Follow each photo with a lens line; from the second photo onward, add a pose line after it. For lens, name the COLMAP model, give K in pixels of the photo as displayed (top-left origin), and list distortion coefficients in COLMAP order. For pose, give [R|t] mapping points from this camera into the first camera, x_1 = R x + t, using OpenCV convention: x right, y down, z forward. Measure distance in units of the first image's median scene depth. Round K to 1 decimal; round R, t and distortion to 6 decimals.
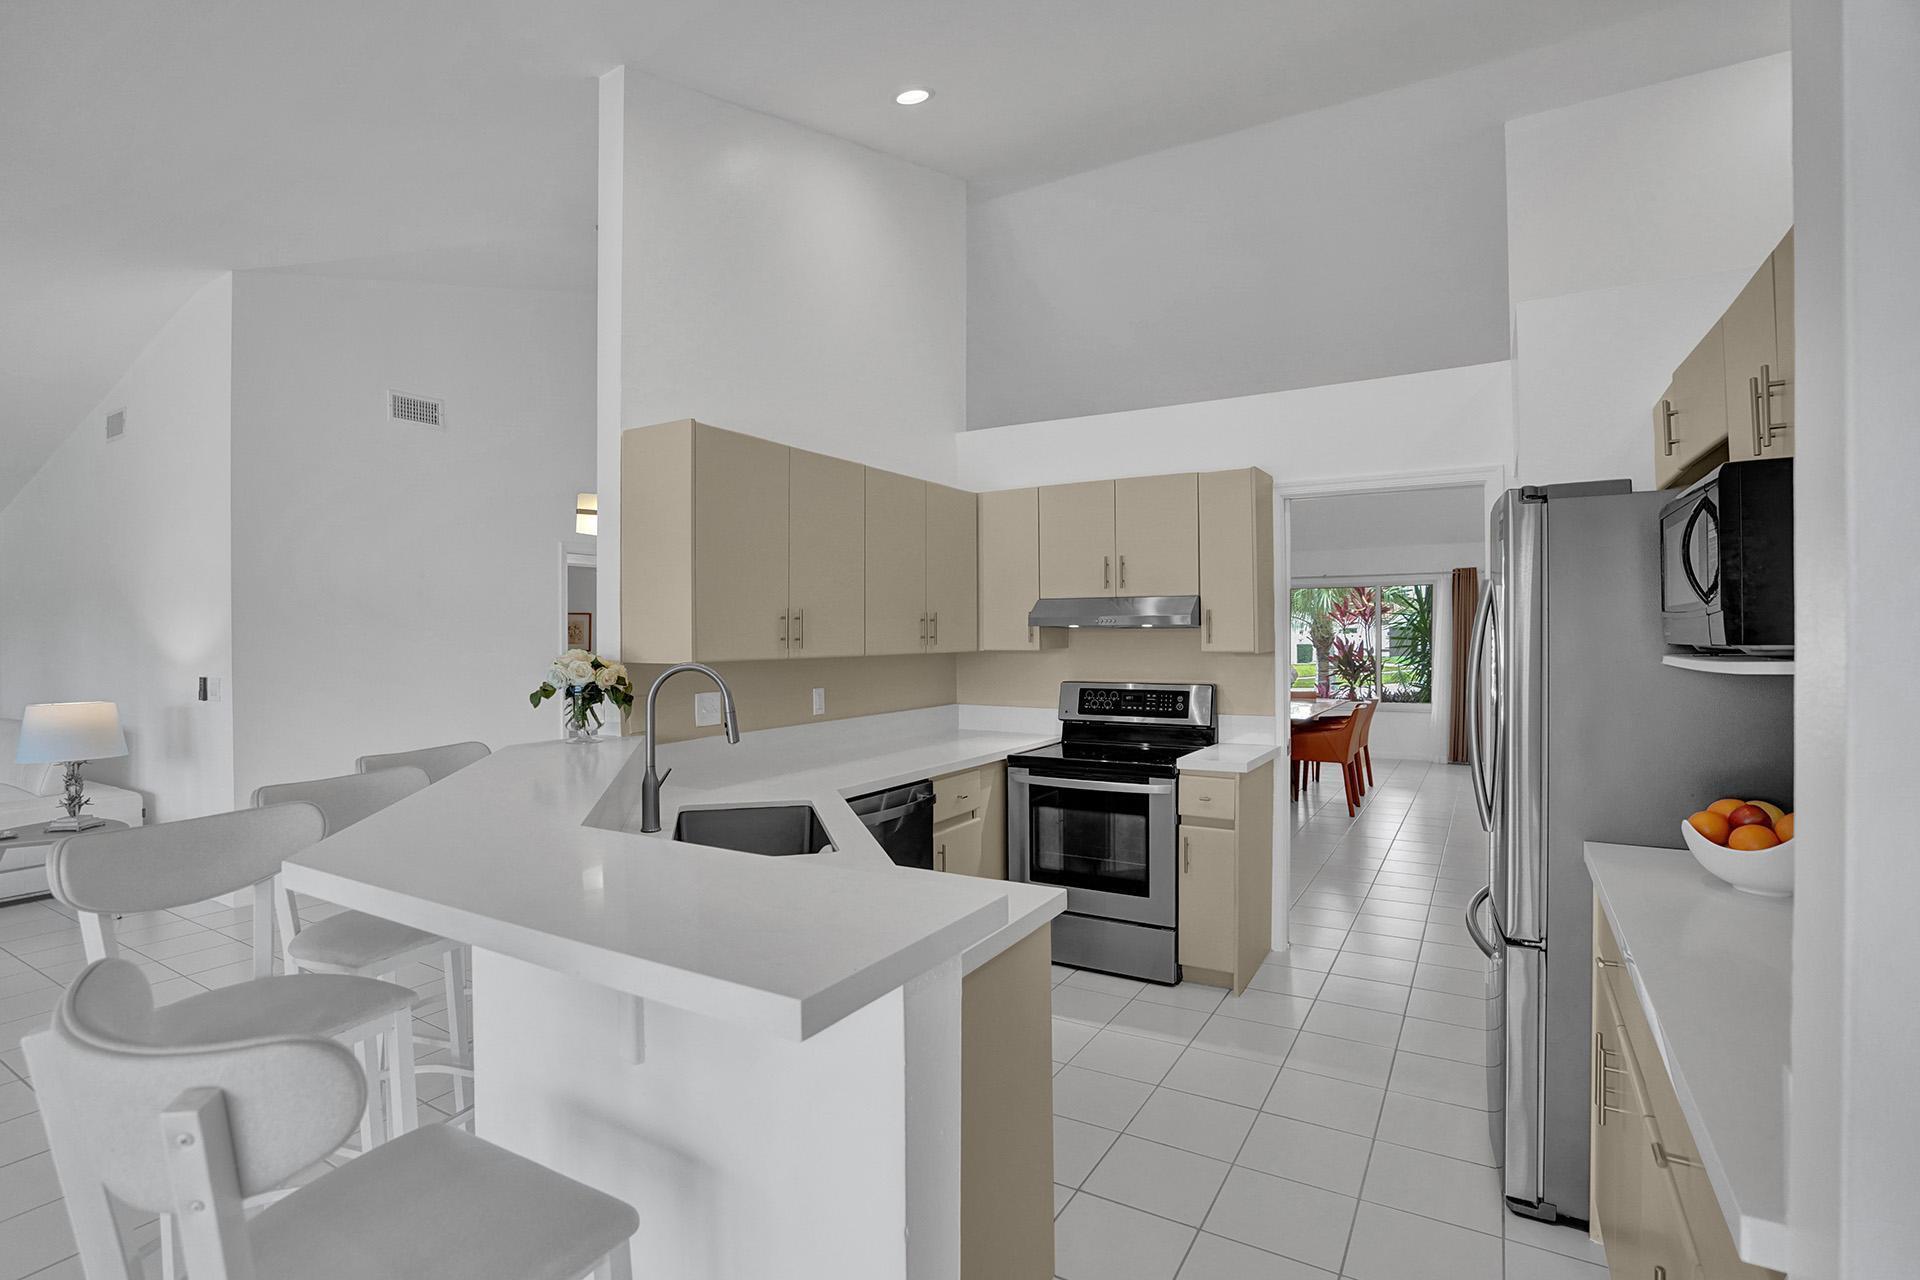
lens RADIAL K [[876.1, 0, 960.0], [0, 876.1, 640.0], [0, 0, 1]] dist [-0.002863, -0.000184]
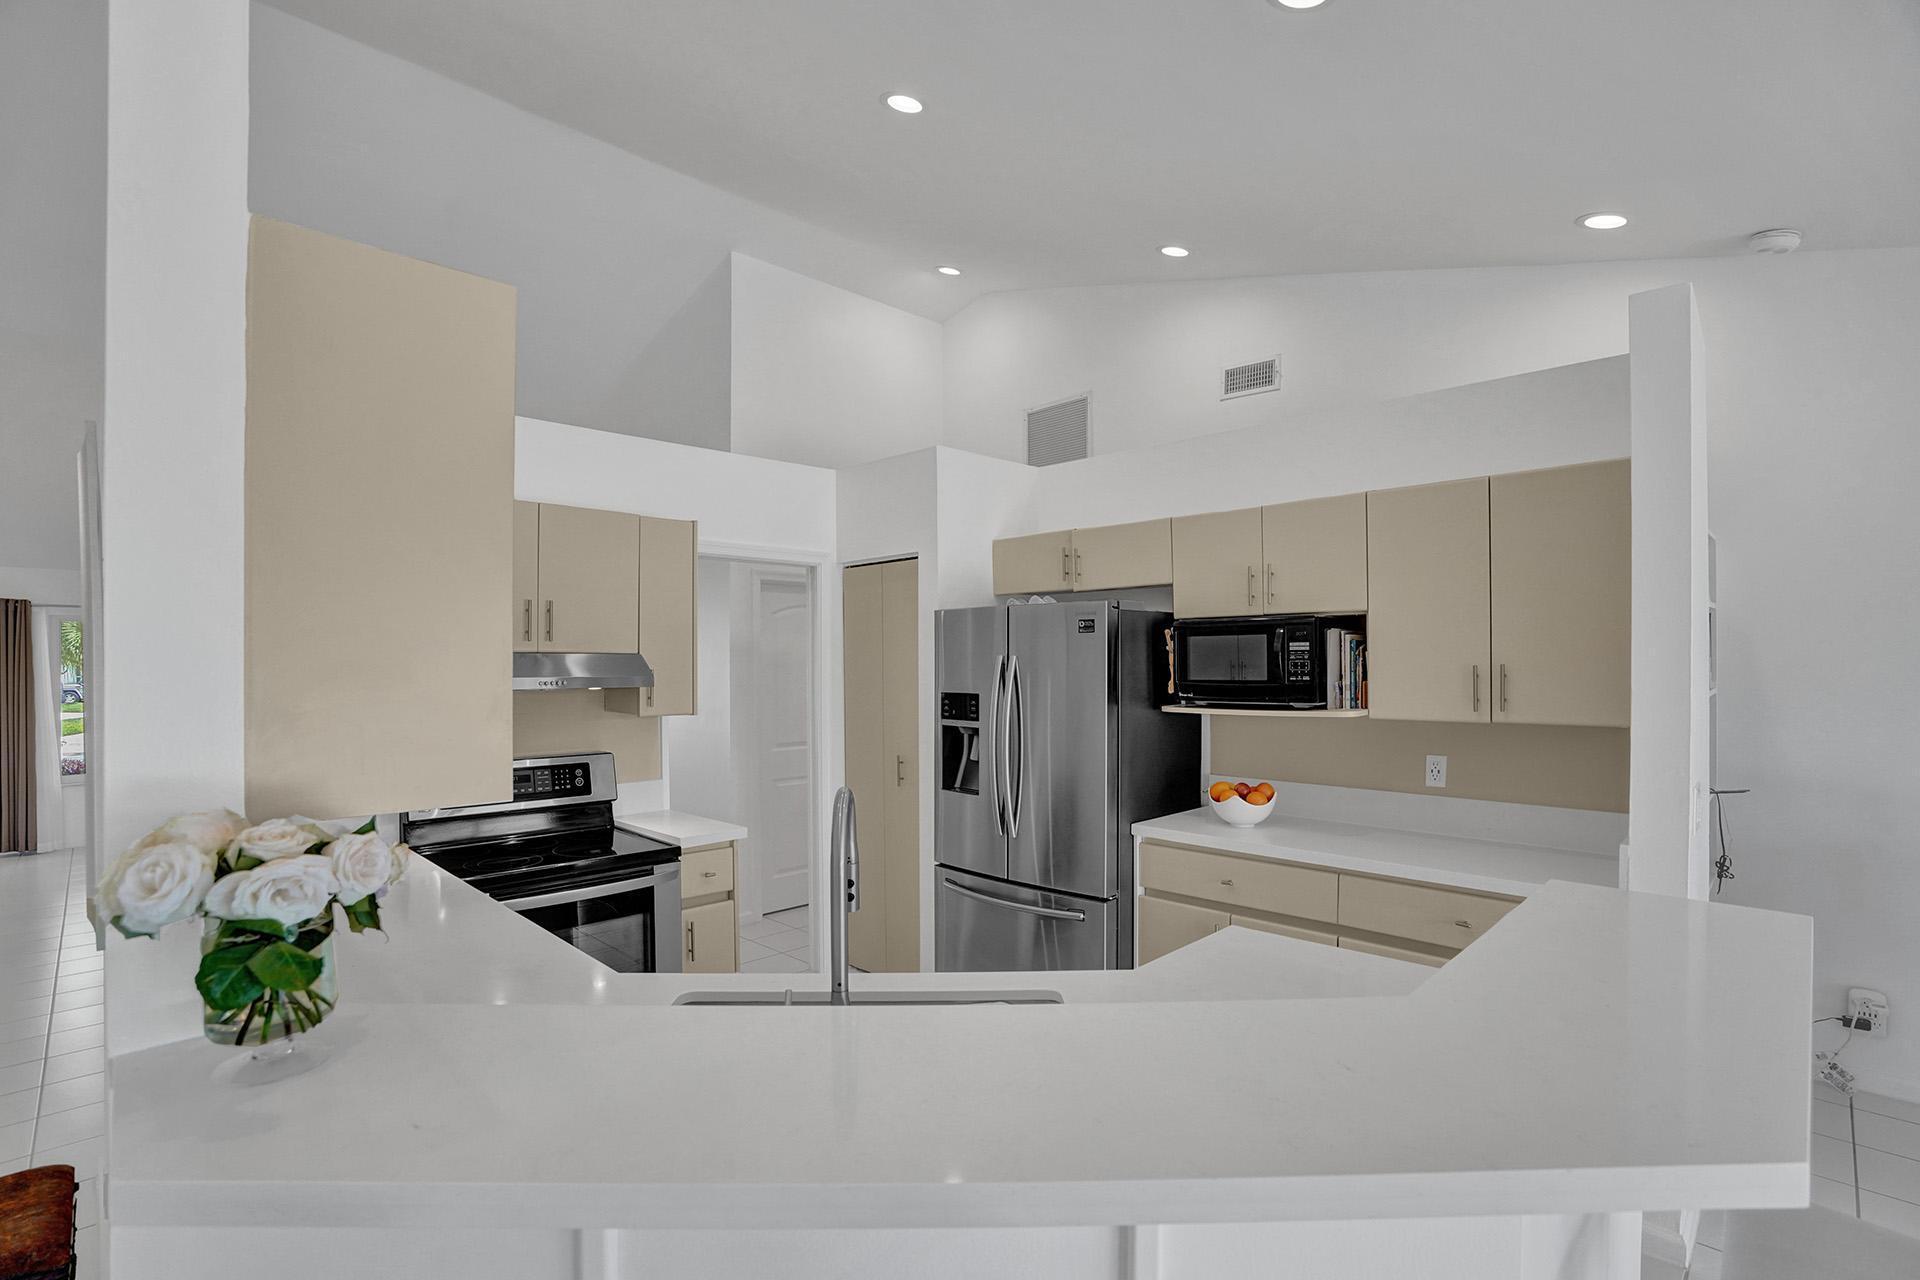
lens RADIAL K [[913.6, 0, 969.6], [0, 913.6, 659.9], [0, 0, 1]] dist [-0.044758, 0.000072]
pose [[0.262352, 0.000919, 0.964972, -0.505251], [0.010928, 0.999933, -0.003923, -0.034878], [-0.964910, 0.011575, 0.262324, 0.413977]]
